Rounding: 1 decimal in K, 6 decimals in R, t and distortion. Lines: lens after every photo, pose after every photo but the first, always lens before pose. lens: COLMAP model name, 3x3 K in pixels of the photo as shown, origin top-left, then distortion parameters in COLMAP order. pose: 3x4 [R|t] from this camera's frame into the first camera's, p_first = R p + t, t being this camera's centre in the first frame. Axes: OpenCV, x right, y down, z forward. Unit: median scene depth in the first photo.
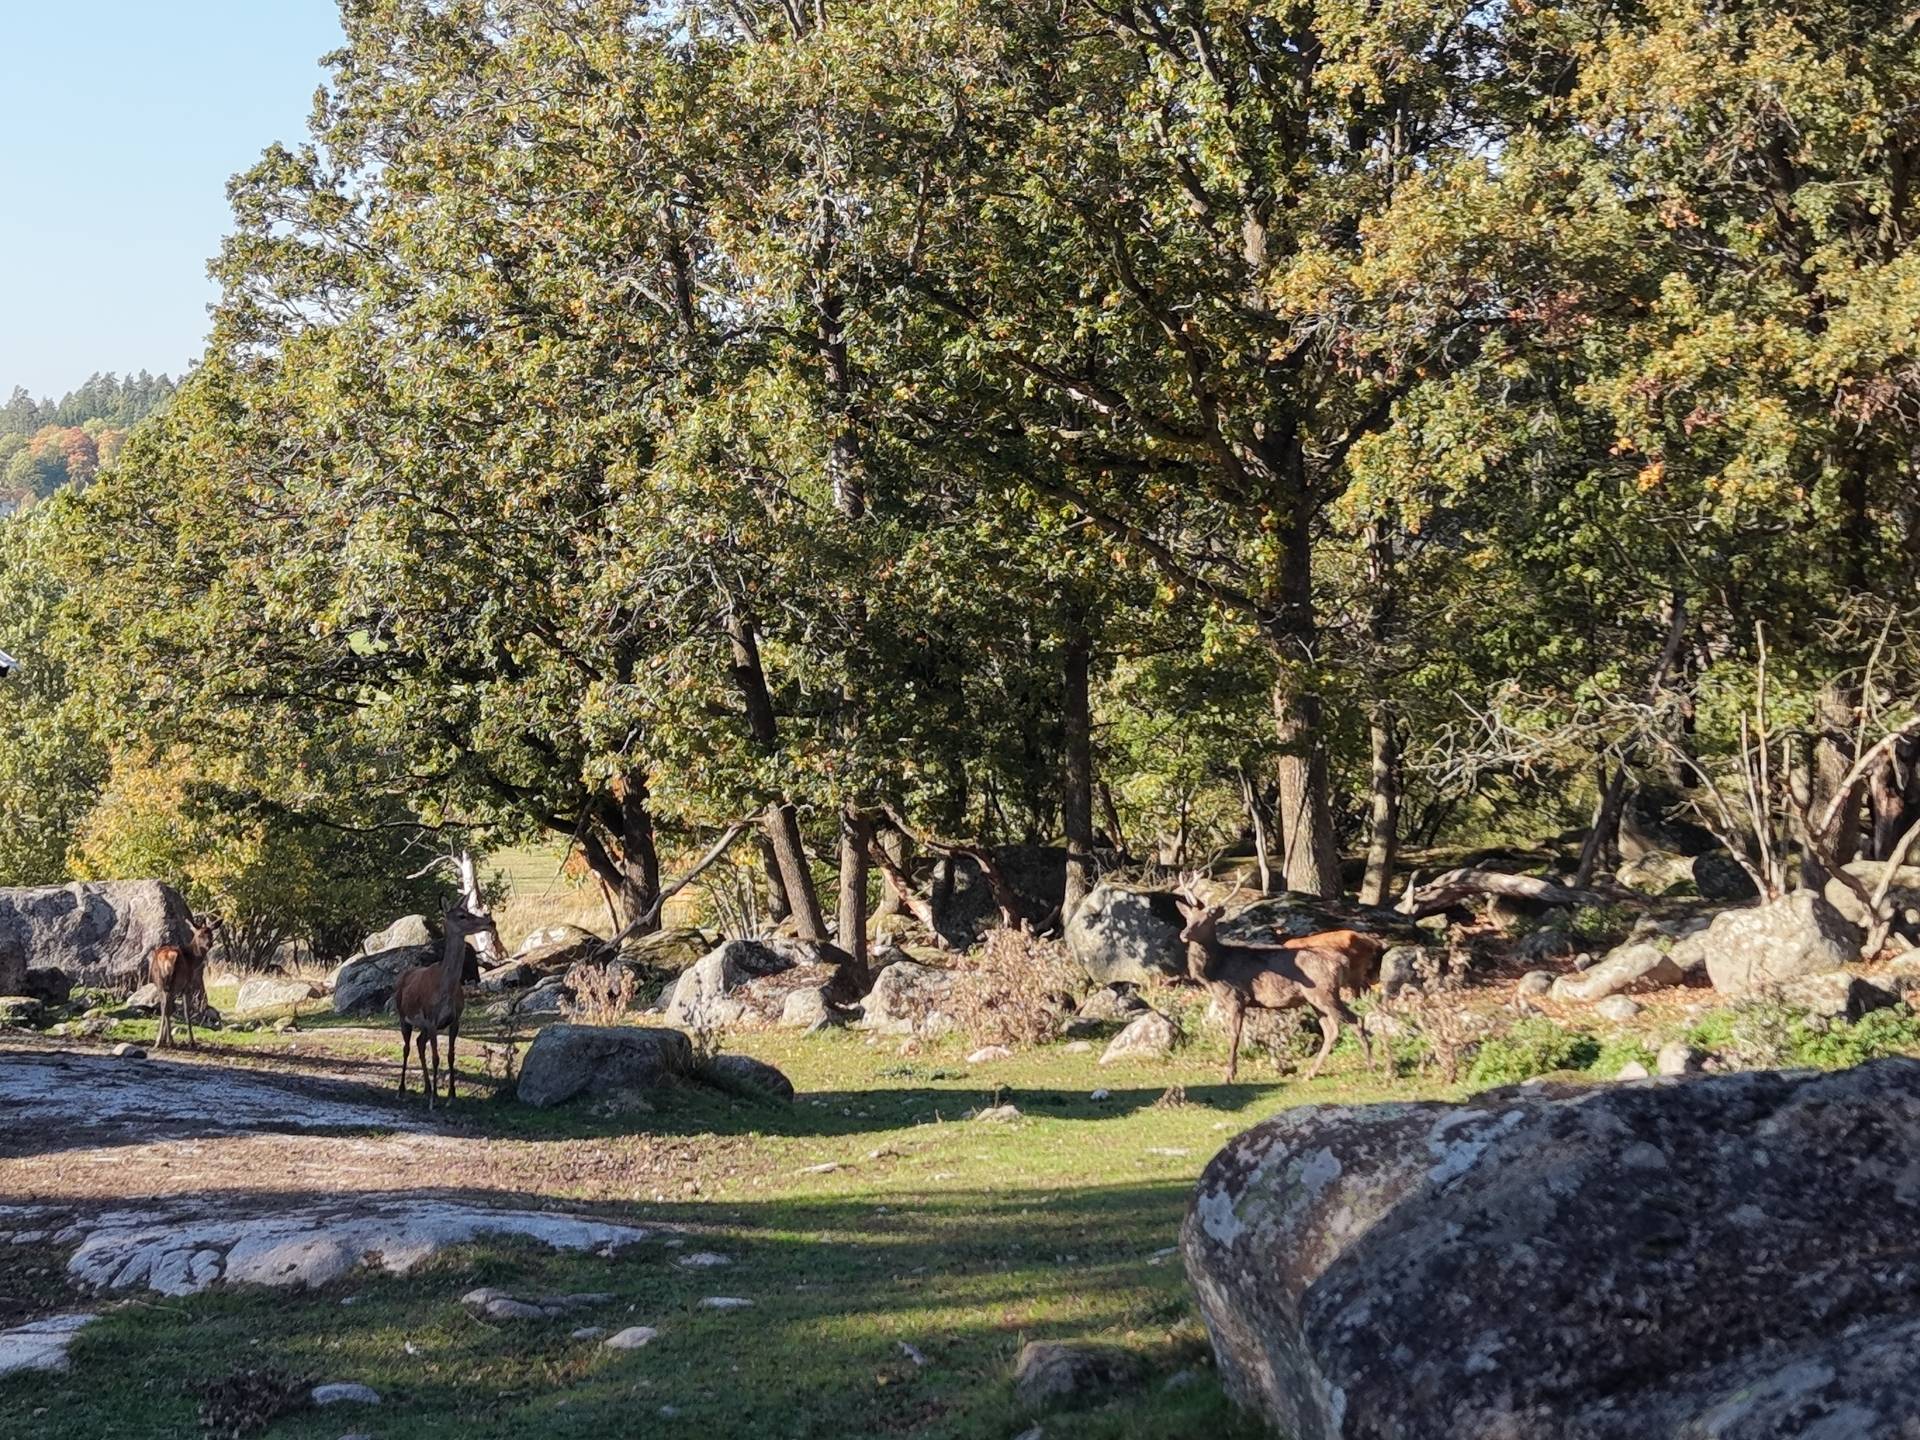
lens RADIAL K [[4357.6, 0, 956.6], [0, 4357.6, 736.1], [0, 0, 1]] dist [0.277205, 0.000000]
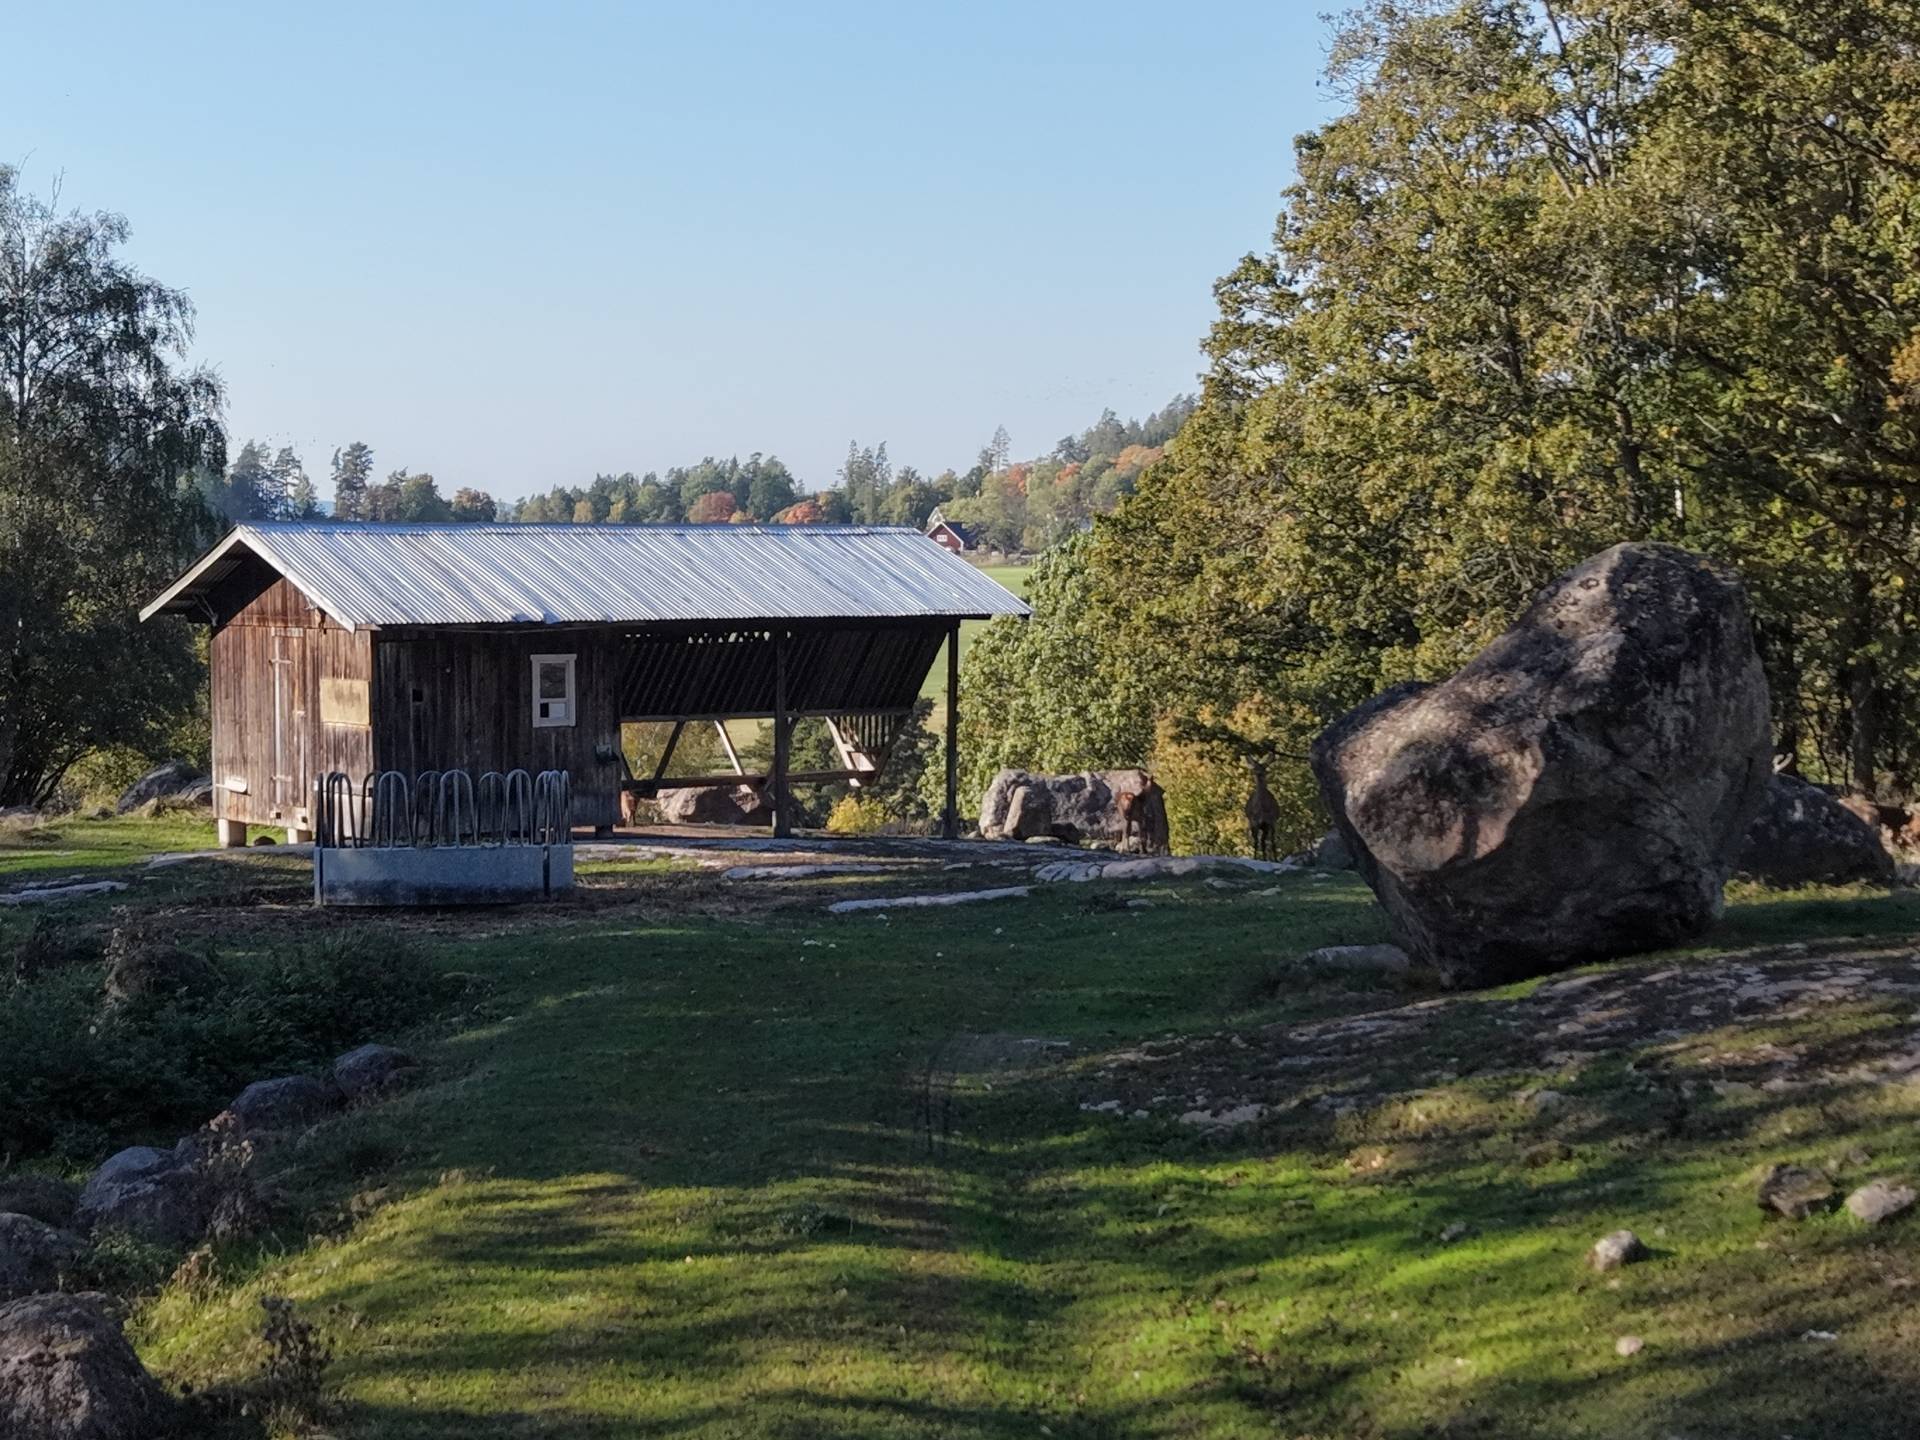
lens RADIAL K [[4357.6, 0, 957.4], [0, 4357.6, 716.1], [0, 0, 1]] dist [0.277205, 0.000000]
pose [[0.970344, 0.005685, -0.241660, 0.092919], [-0.007435, 0.999952, -0.006332, 0.019066], [0.241613, 0.007941, 0.970340, -0.361070]]
